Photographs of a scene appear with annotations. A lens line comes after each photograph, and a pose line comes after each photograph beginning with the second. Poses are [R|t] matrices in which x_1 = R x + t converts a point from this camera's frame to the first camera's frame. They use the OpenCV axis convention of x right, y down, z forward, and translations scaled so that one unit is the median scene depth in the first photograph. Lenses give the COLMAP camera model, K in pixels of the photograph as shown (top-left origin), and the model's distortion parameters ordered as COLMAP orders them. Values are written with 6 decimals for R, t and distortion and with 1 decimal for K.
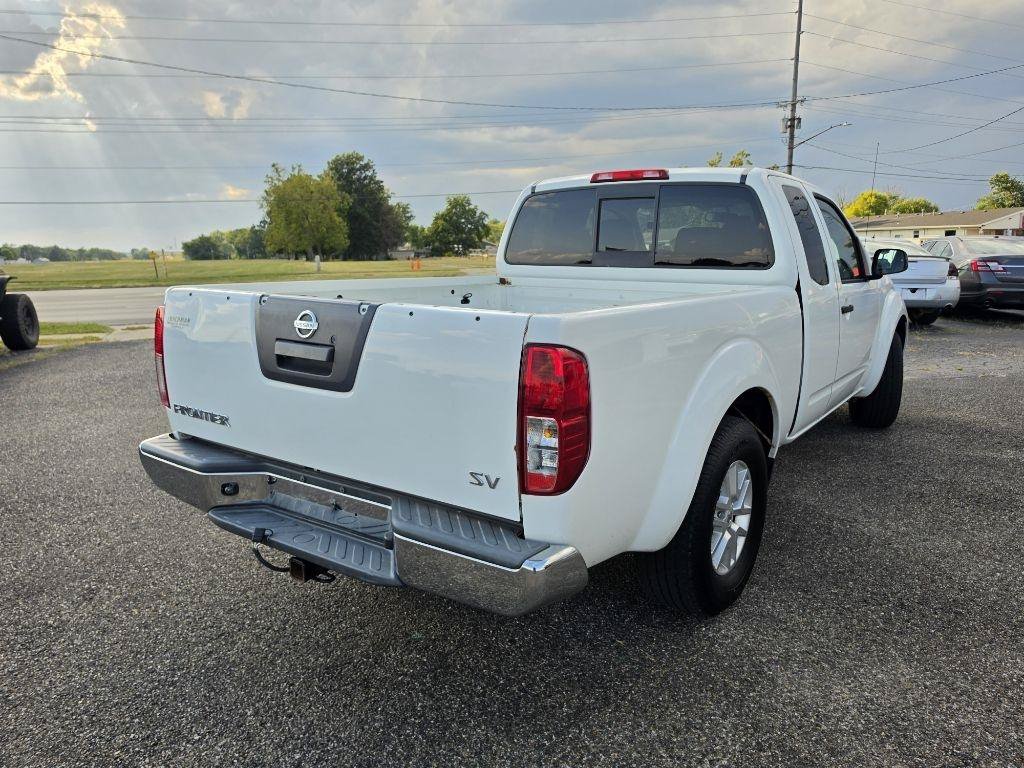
lens RADIAL K [[714.5, 0, 514.1], [0, 714.5, 414.2], [0, 0, 1]] dist [0.033688, -0.053304]
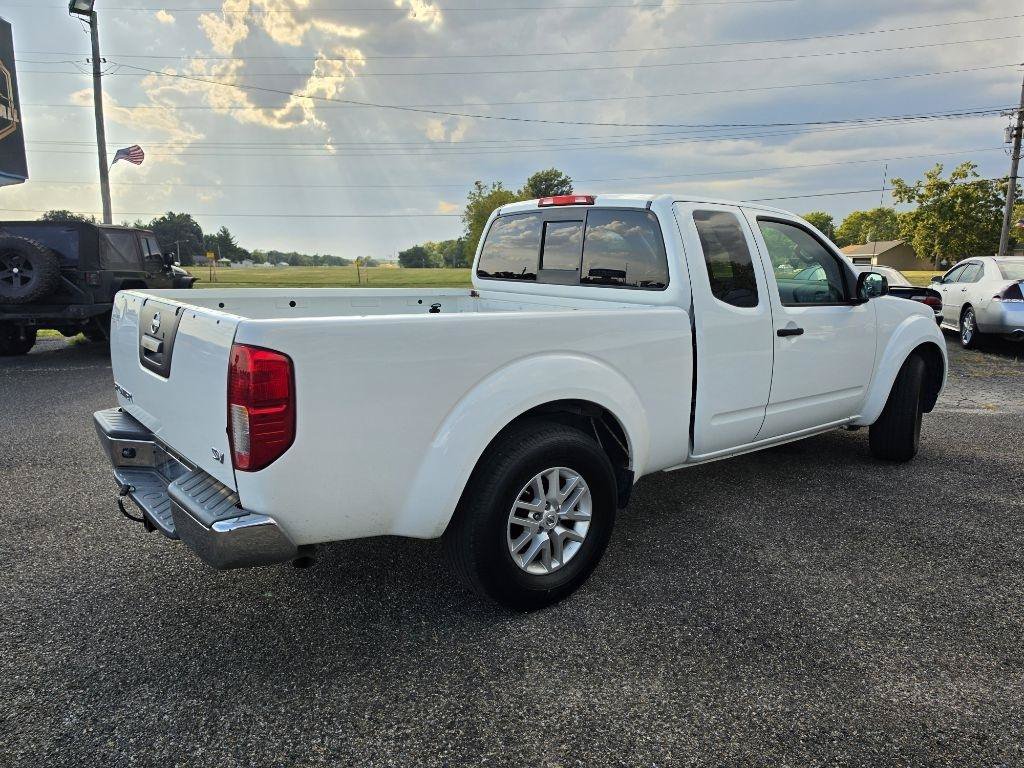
lens RADIAL K [[702.6, 0, 521.0], [0, 702.6, 377.1], [0, 0, 1]] dist [0.028437, -0.038120]
pose [[0.968033, 0.057380, -0.244172, 0.380549], [-0.072554, 0.995923, -0.053602, -0.007077], [0.240101, 0.069604, 0.968249, -0.023940]]
